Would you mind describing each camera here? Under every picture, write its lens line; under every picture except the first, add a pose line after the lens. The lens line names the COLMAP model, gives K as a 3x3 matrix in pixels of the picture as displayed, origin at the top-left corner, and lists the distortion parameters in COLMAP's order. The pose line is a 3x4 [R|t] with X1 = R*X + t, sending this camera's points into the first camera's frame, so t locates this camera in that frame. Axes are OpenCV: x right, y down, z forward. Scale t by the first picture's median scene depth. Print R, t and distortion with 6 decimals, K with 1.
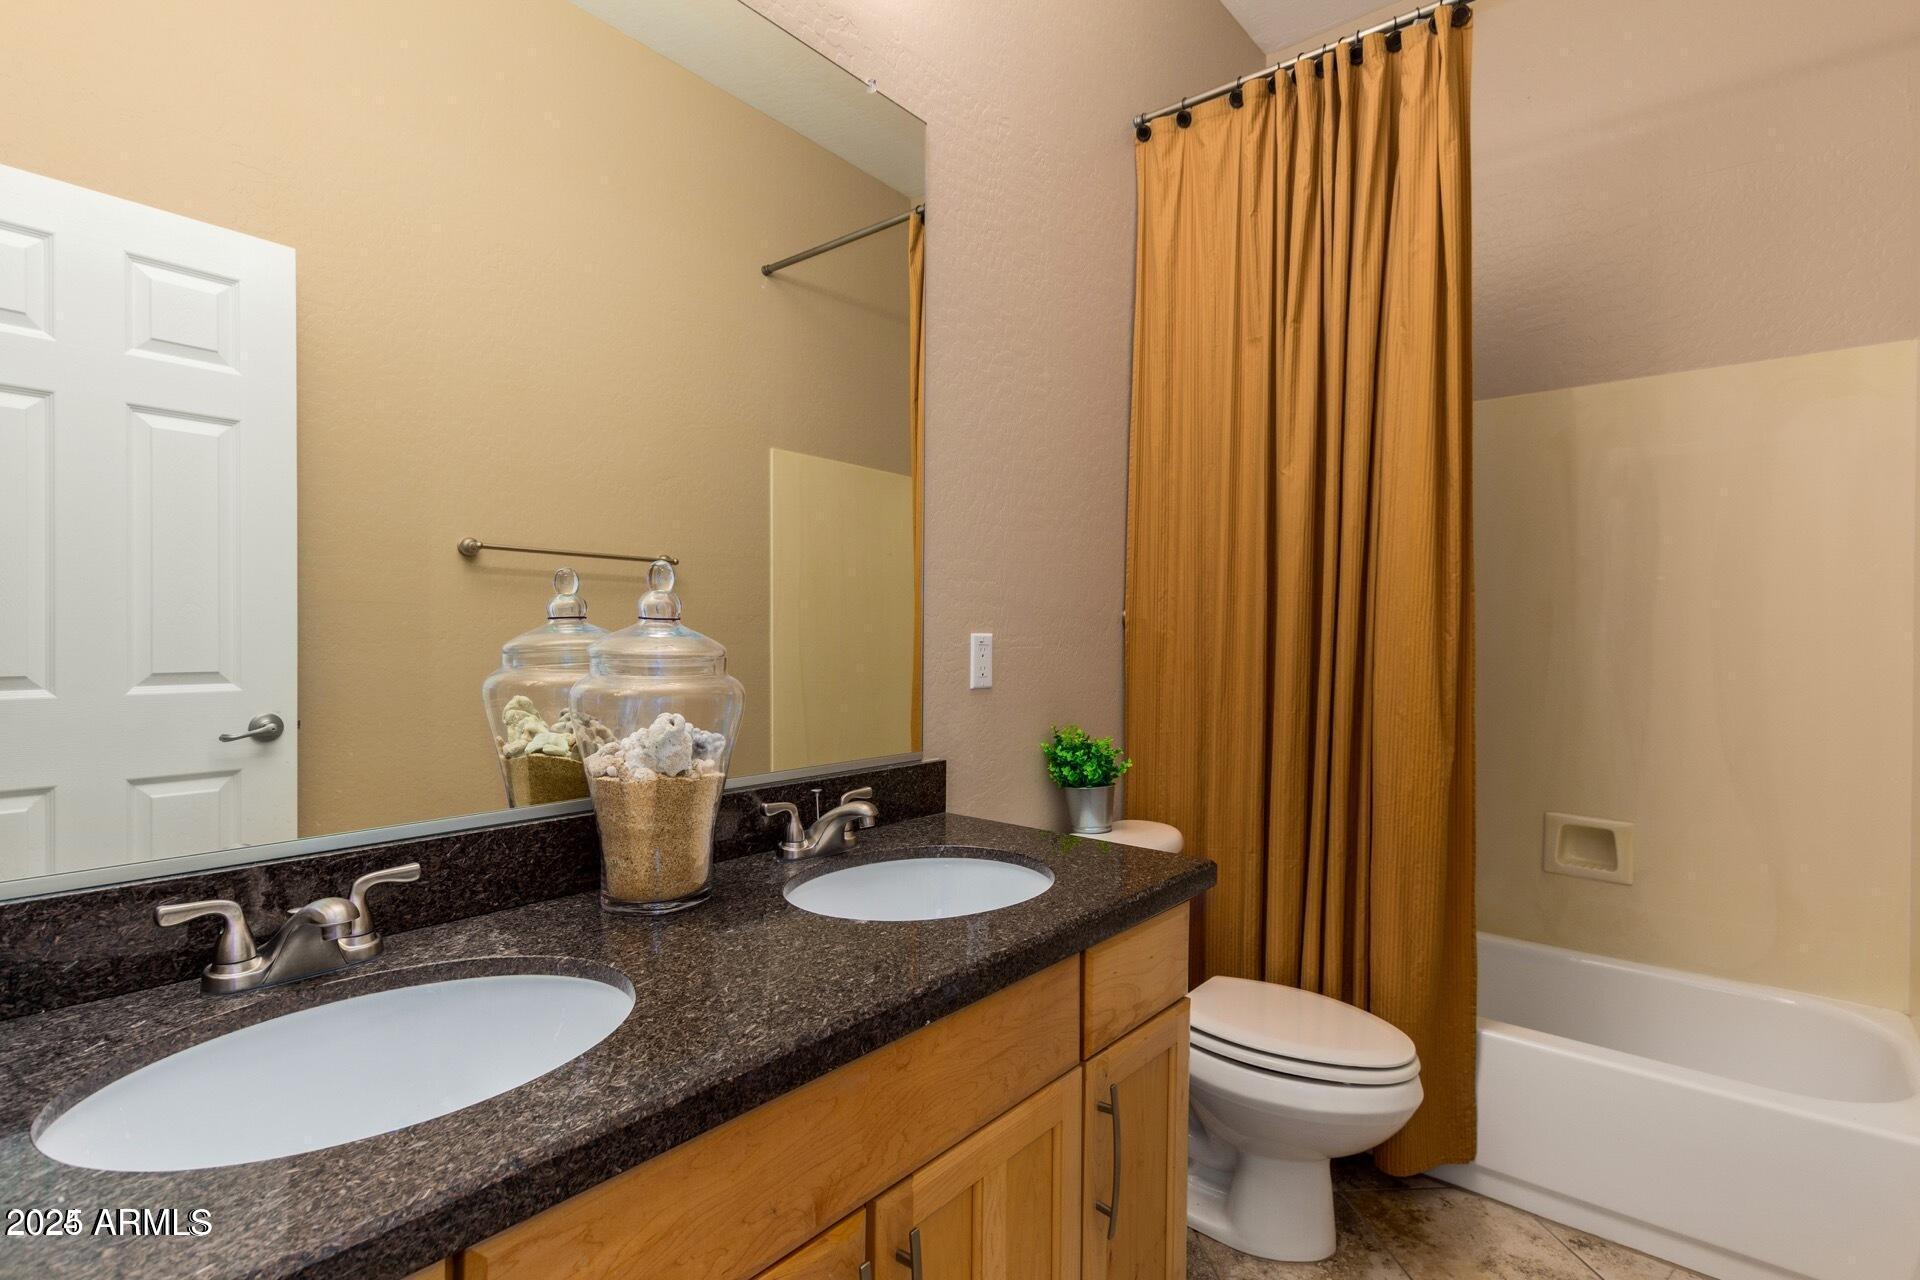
lens RADIAL K [[892.6, 0, 960.0], [0, 892.6, 640.0], [0, 0, 1]] dist [0.012774, 0.000684]
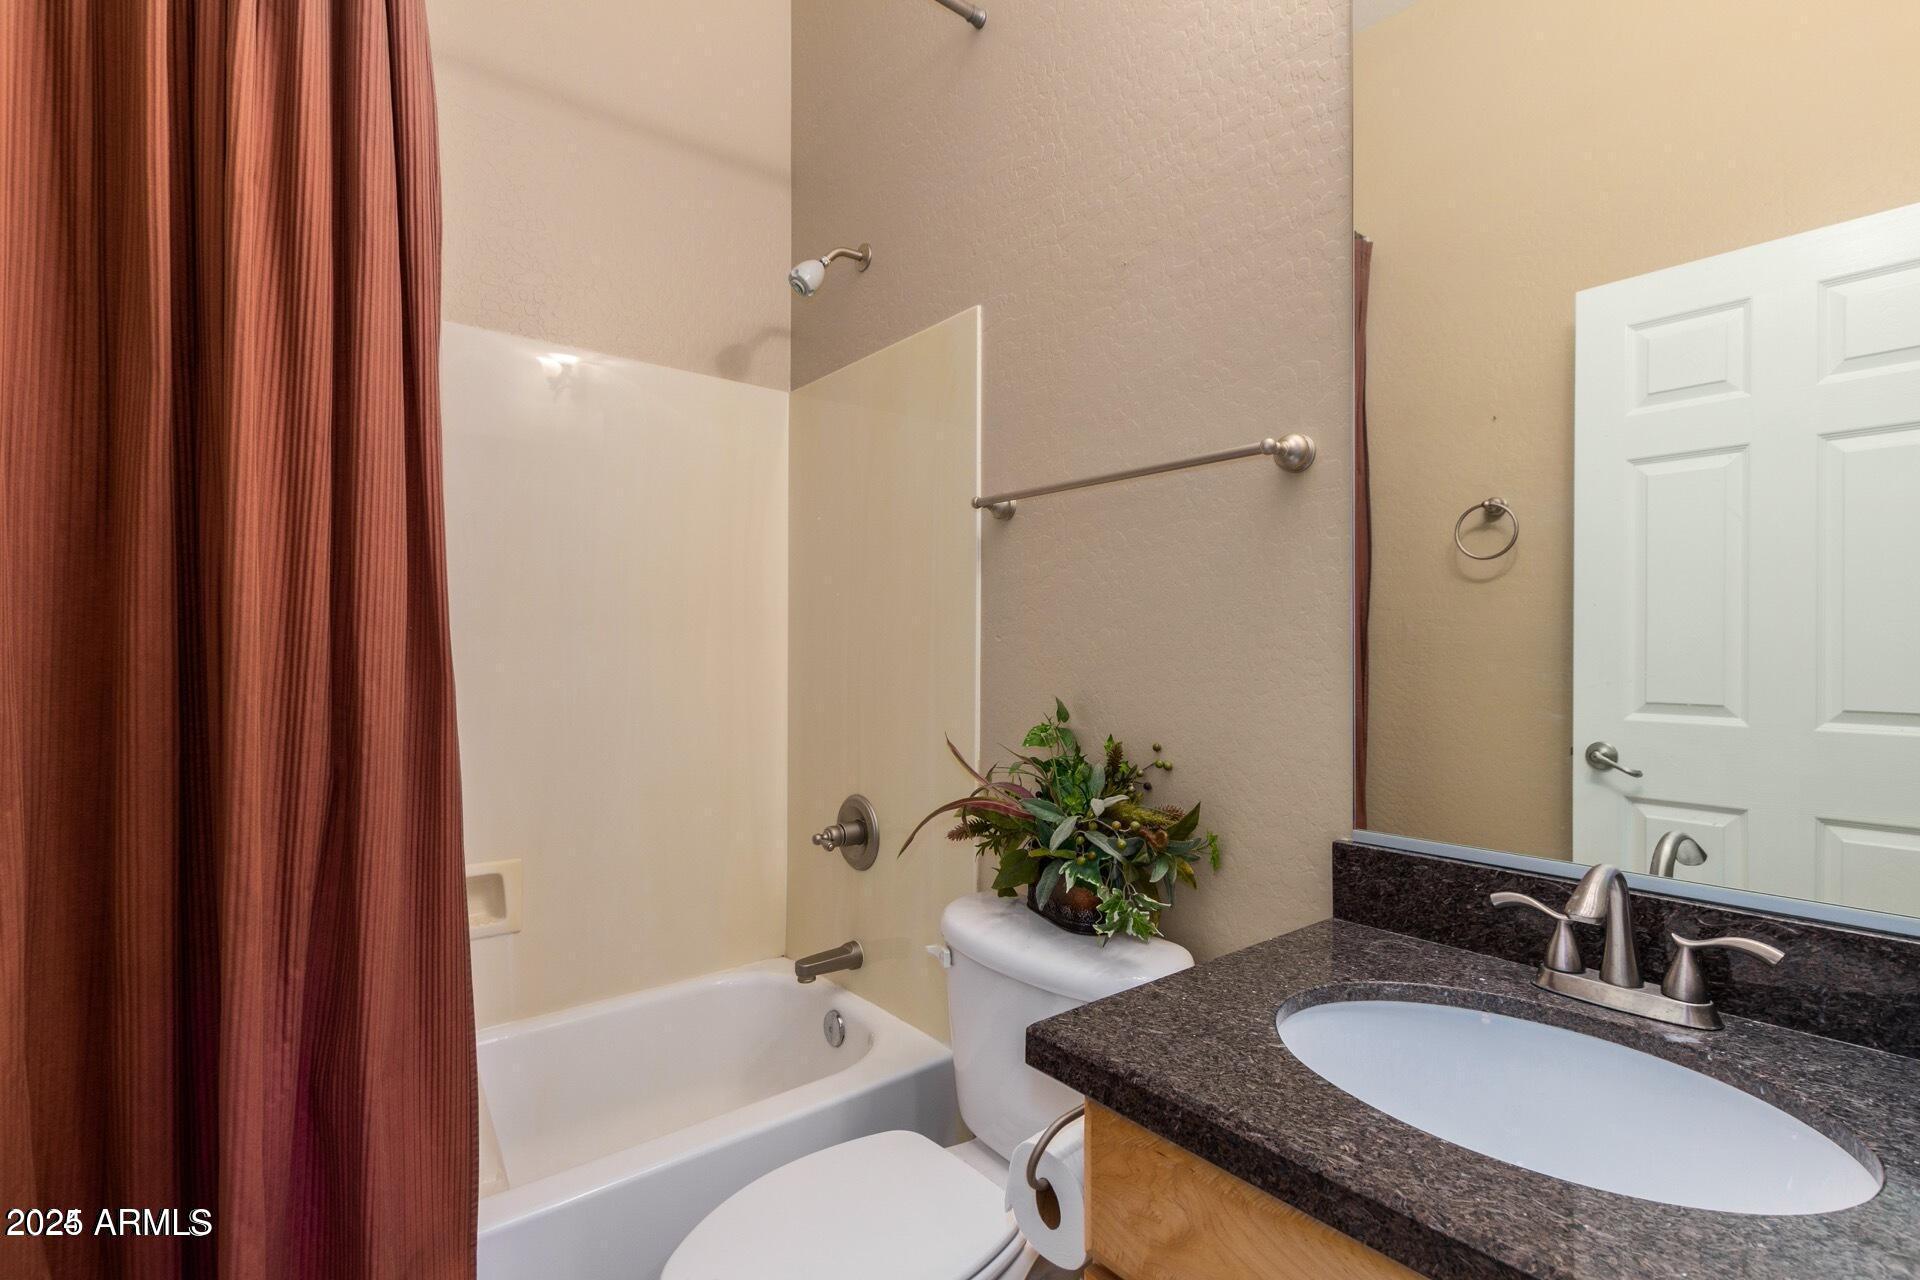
lens RADIAL K [[892.6, 0, 960.0], [0, 892.6, 640.0], [0, 0, 1]] dist [0.012774, 0.000684]
pose [[-0.183522, -0.021906, -0.982772, 0.224440], [-0.022338, 0.999586, -0.018110, 0.001233], [0.982762, 0.018629, -0.183935, 0.278155]]
